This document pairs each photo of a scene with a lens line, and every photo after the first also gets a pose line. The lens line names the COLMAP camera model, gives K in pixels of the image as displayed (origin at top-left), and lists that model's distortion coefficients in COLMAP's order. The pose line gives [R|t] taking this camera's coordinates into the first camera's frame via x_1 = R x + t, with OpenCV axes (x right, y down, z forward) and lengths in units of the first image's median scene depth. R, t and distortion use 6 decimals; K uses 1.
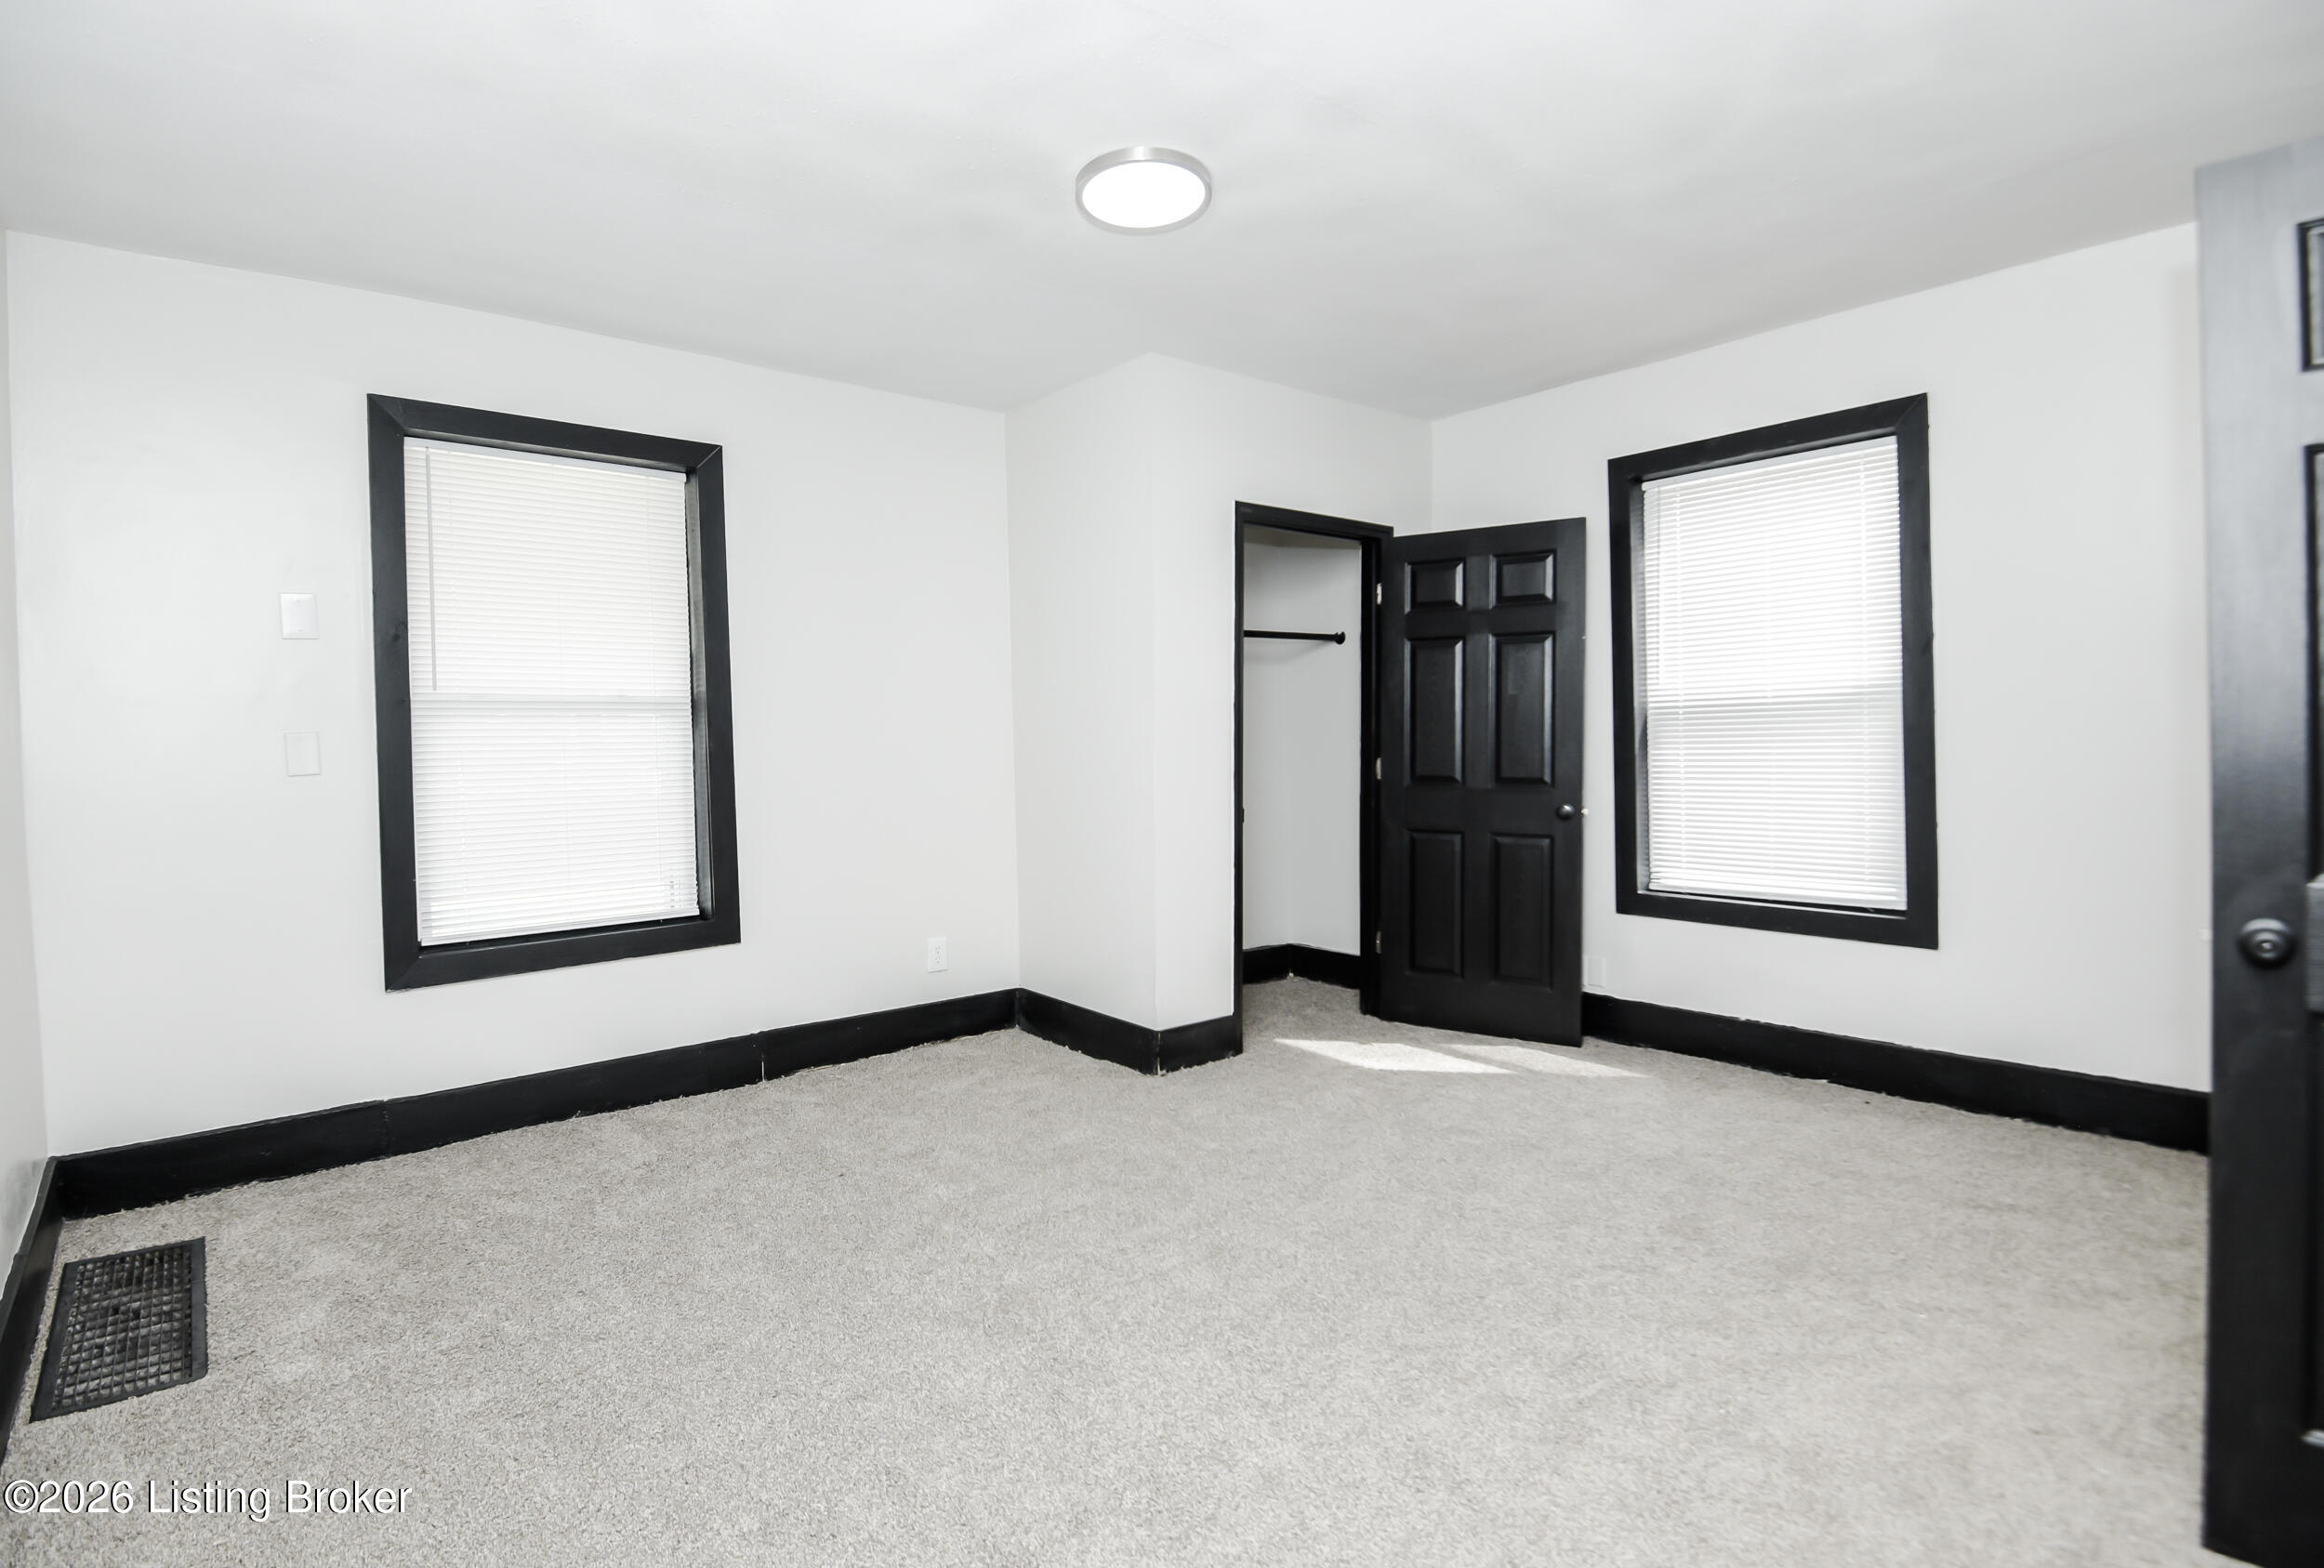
lens RADIAL K [[1157.0, 0, 1163.6], [0, 1157.0, 769.2], [0, 0, 1]] dist [0.002513, -0.021990]
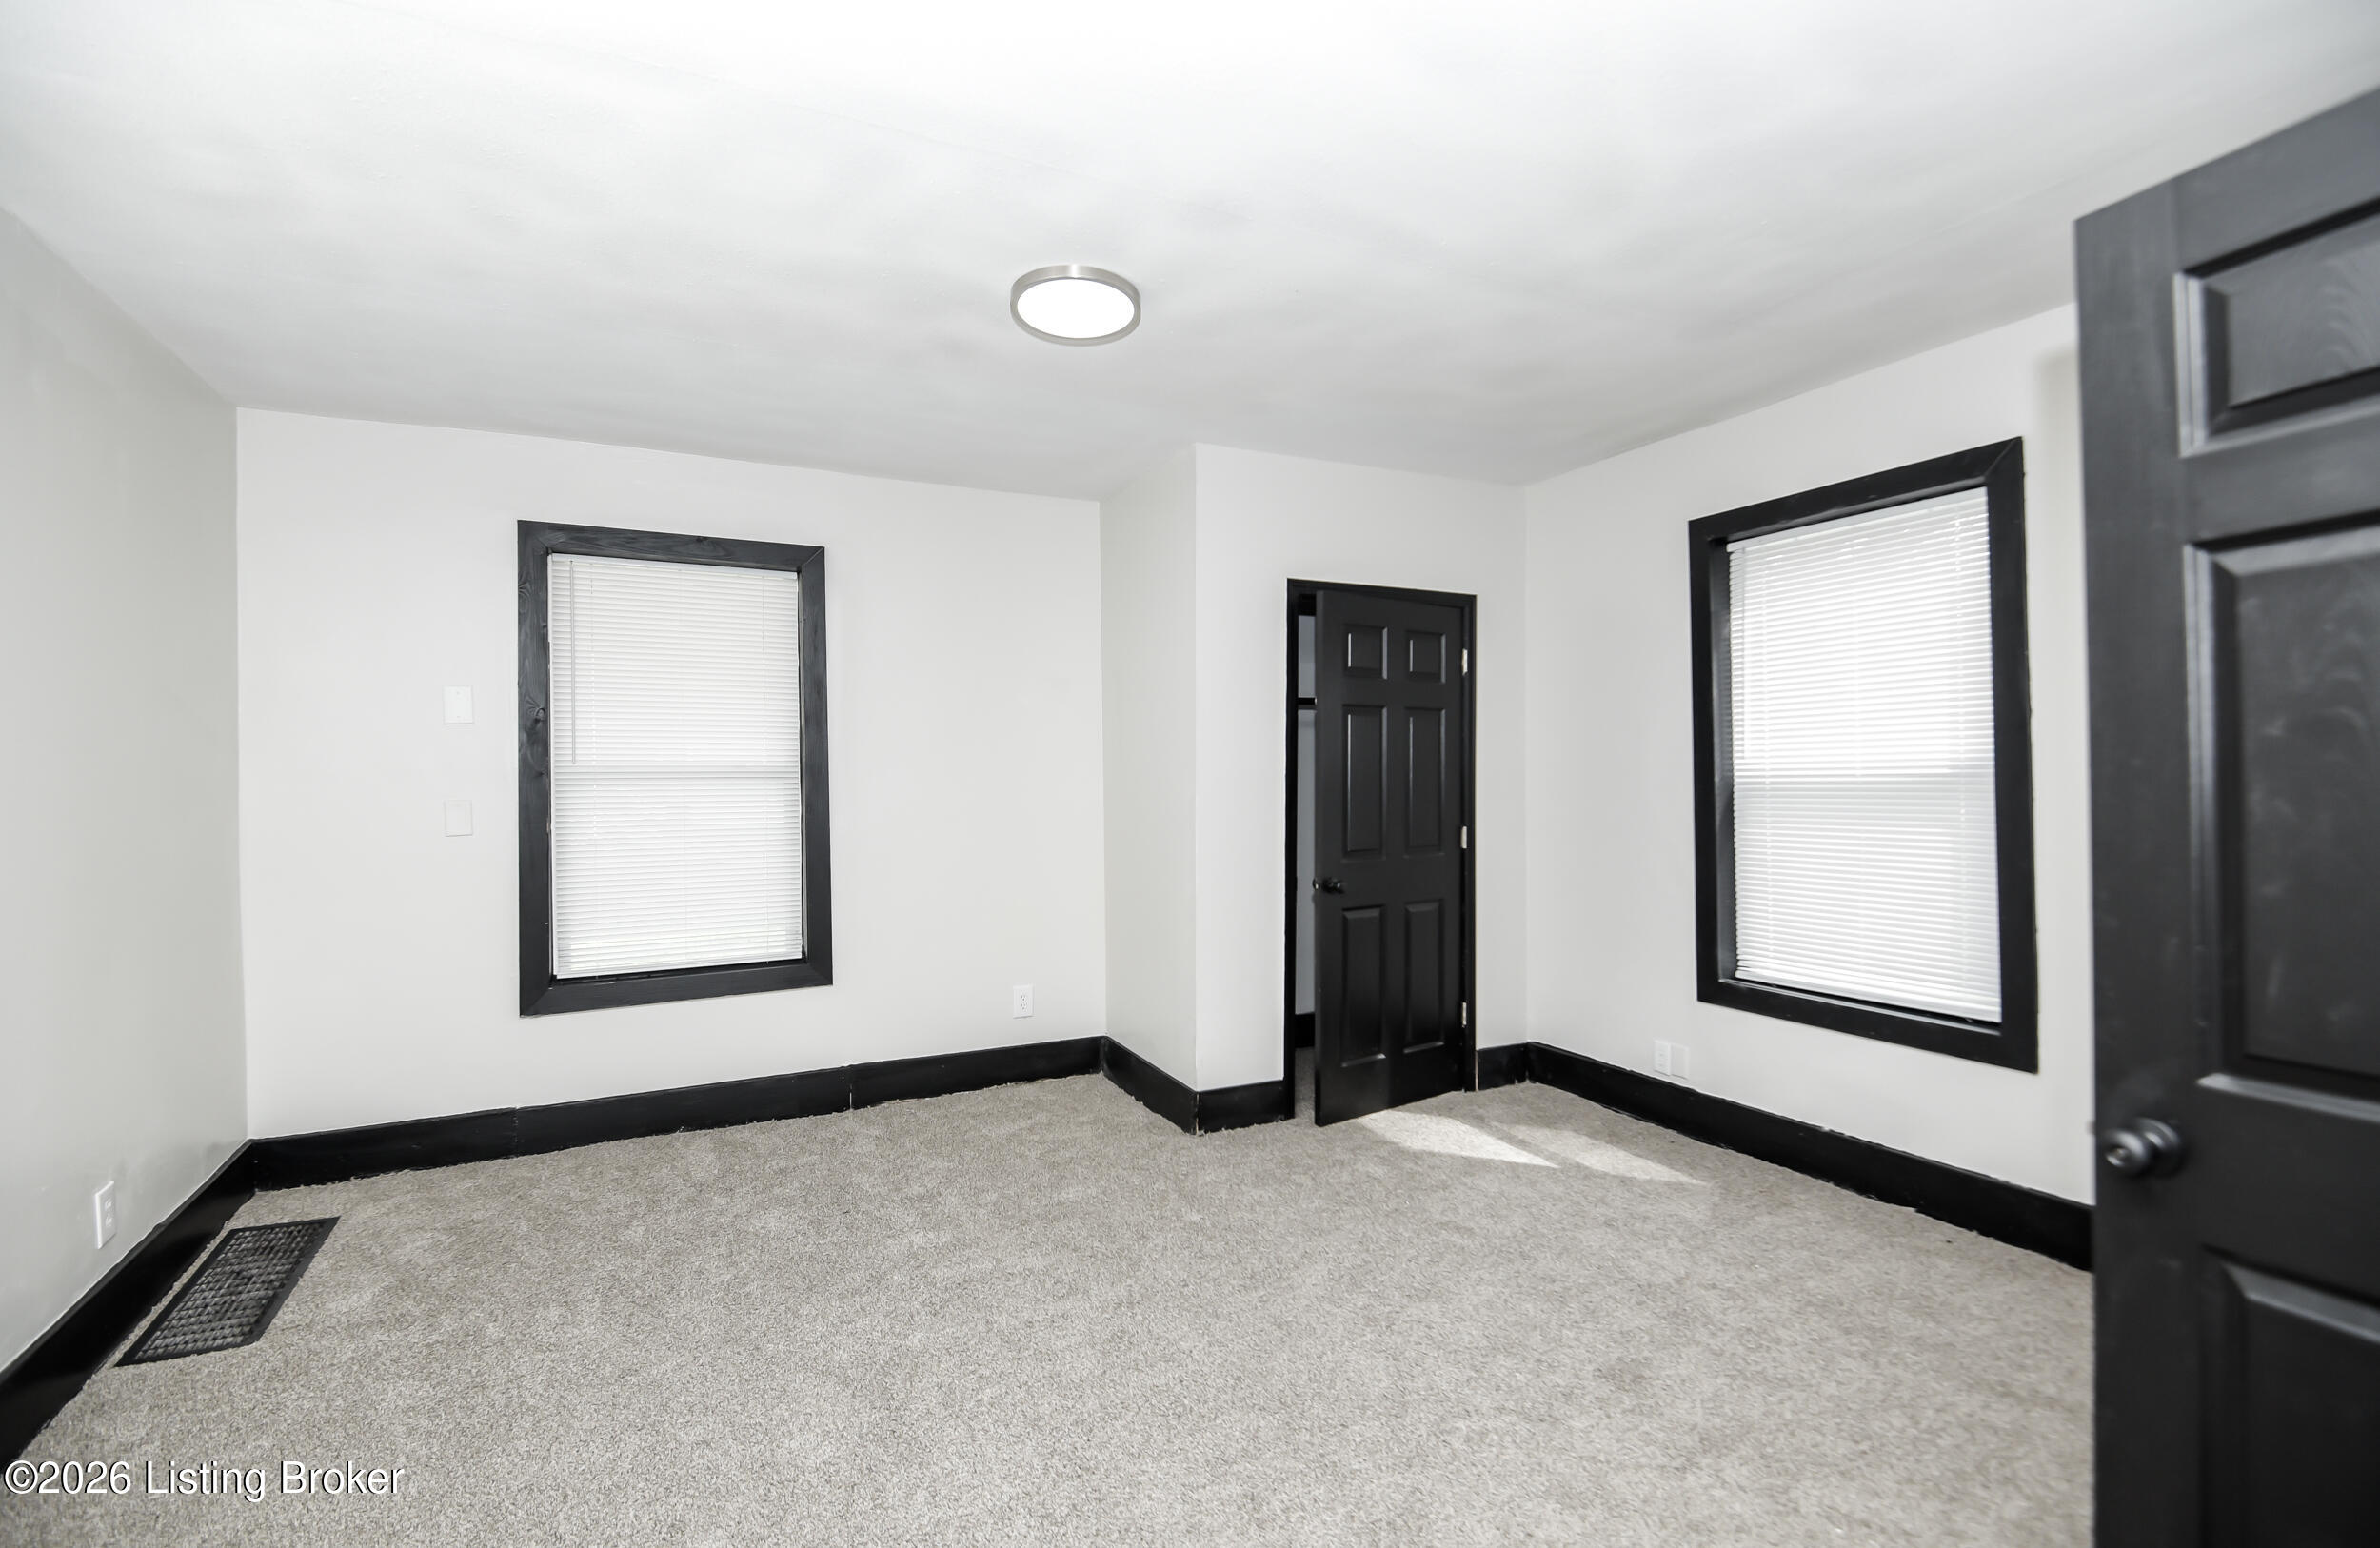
lens RADIAL K [[1076.5, 0, 1190.0], [0, 1076.5, 774.0], [0, 0, 1]] dist [0.008352, -0.018496]
pose [[0.972532, 0.009870, -0.232558, 0.233872], [-0.015744, 0.999602, -0.023417, -0.039411], [0.232234, 0.026435, 0.972301, 0.060128]]
